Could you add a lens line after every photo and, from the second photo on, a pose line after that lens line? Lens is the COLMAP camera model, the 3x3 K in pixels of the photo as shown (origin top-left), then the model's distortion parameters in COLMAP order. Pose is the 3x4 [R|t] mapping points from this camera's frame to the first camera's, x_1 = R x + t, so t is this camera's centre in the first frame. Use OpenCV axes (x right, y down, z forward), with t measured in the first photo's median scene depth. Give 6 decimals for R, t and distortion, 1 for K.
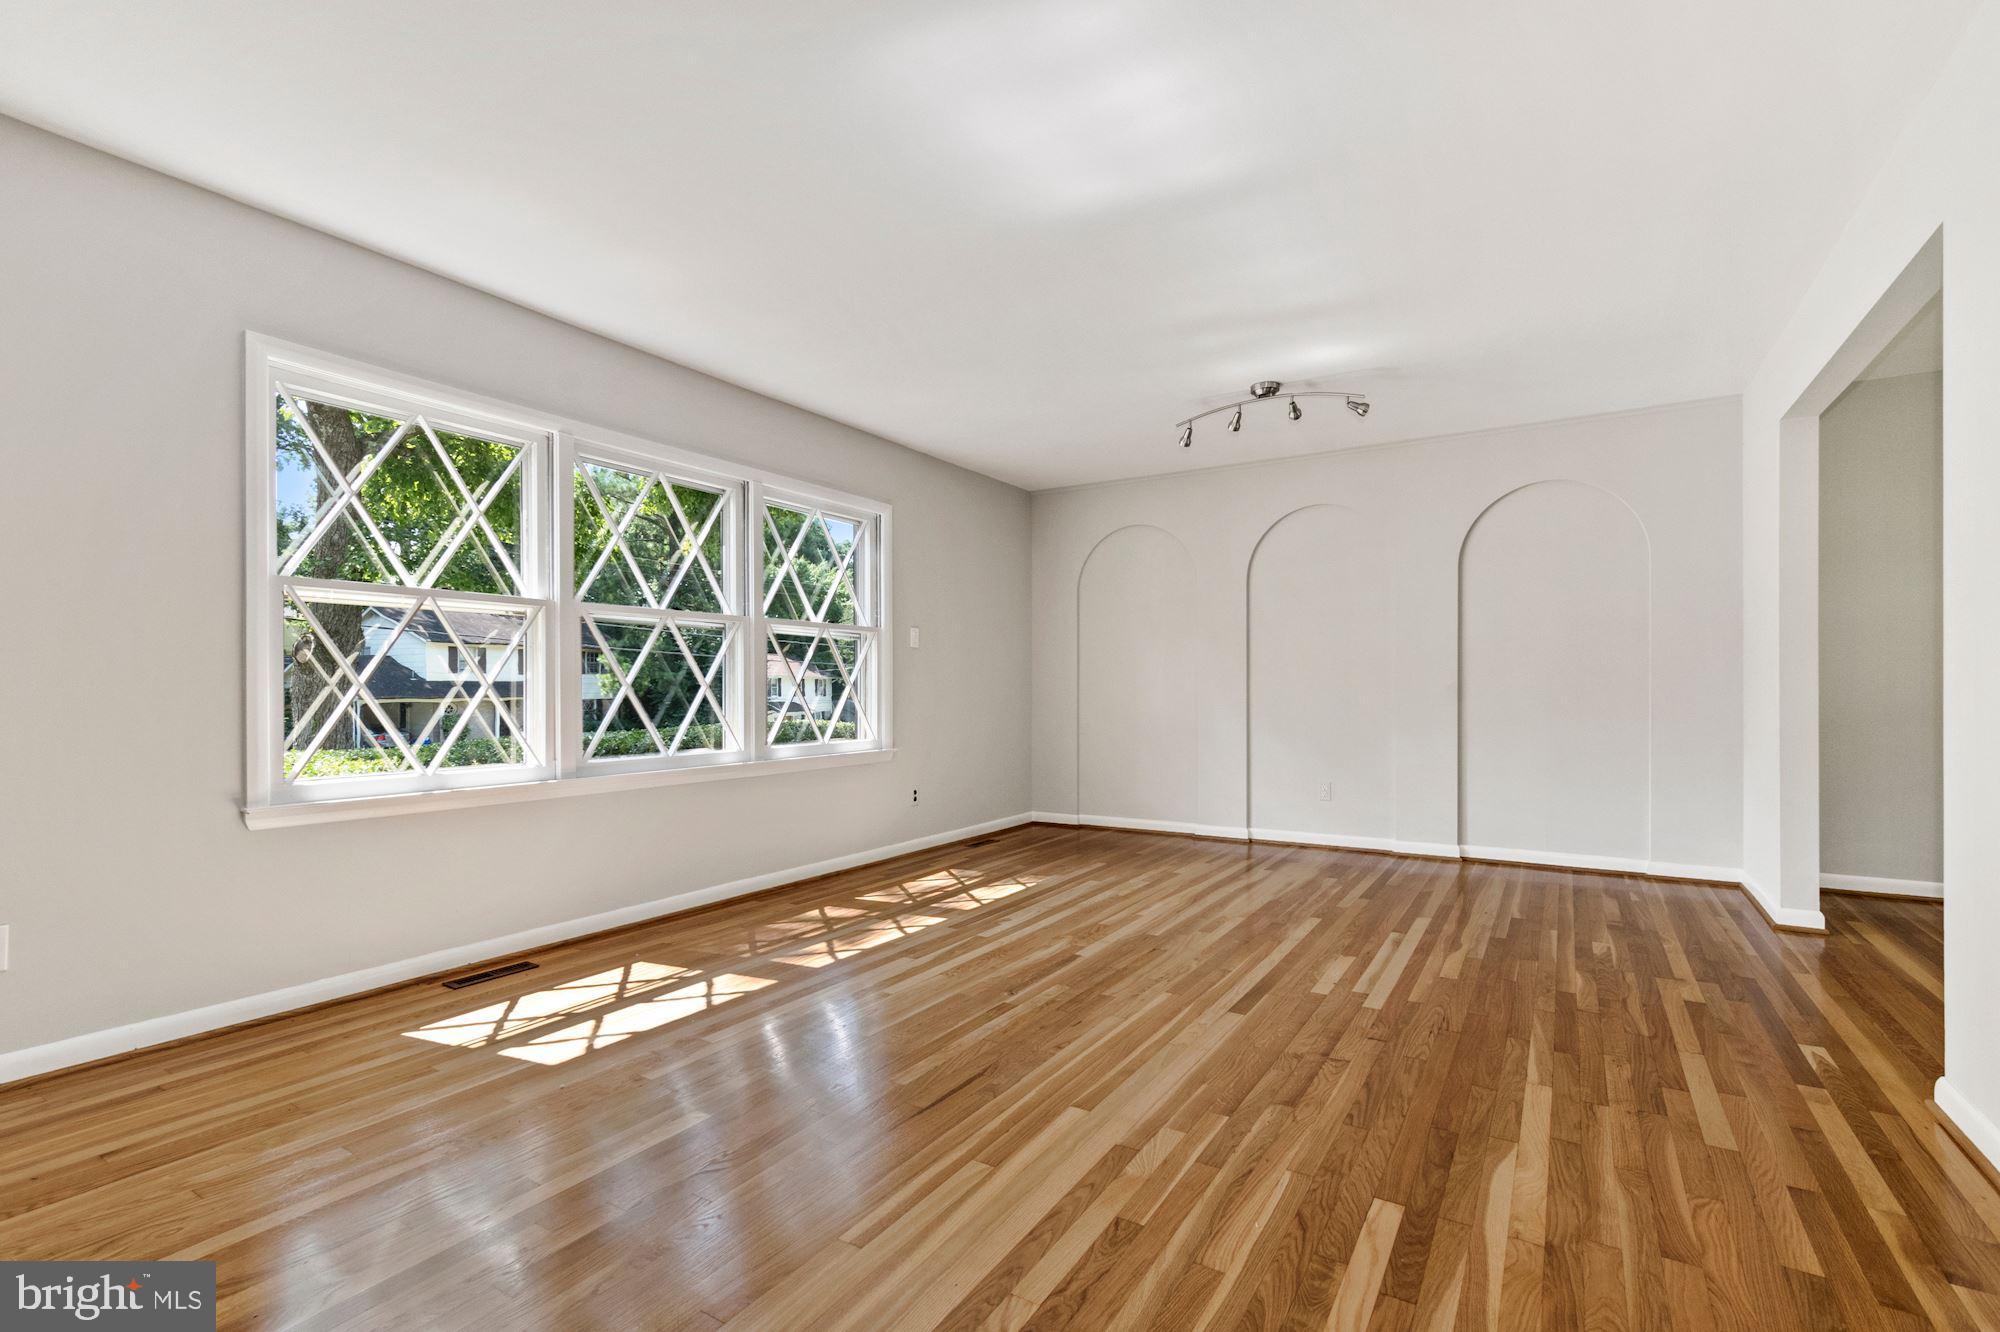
lens RADIAL K [[898.4, 0, 1010.4], [0, 898.4, 677.2], [0, 0, 1]] dist [0.000226, 0.000103]
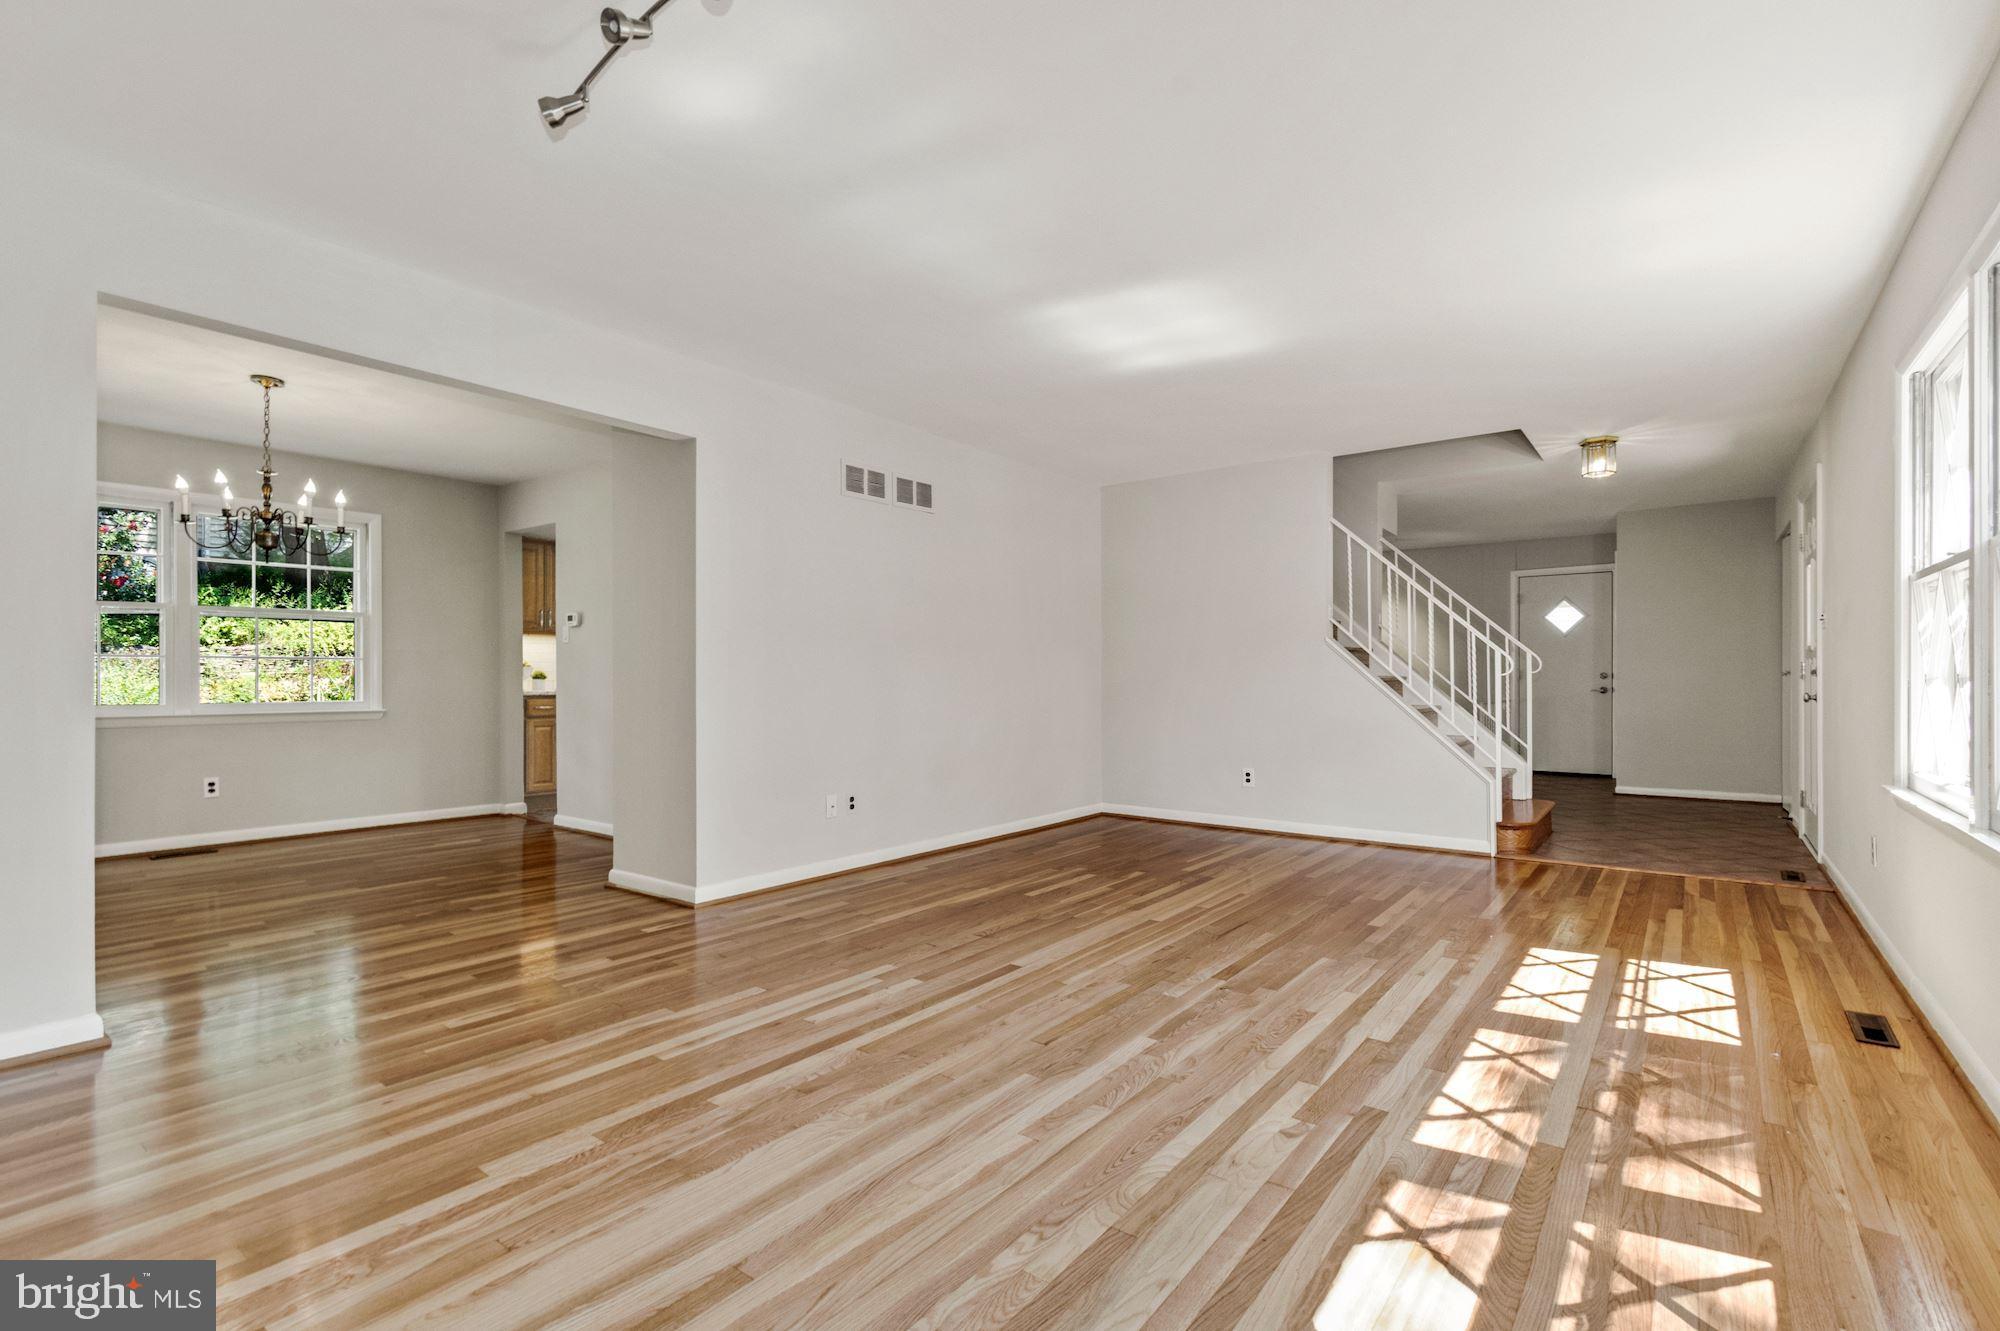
lens RADIAL K [[898.4, 0, 1010.4], [0, 898.4, 676.7], [0, 0, 1]] dist [0.000226, 0.000103]
pose [[-0.995289, 0.002502, 0.096918, 0.132330], [0.000593, 0.999805, -0.019729, 0.025206], [-0.096948, -0.019579, -0.995097, 1.950230]]
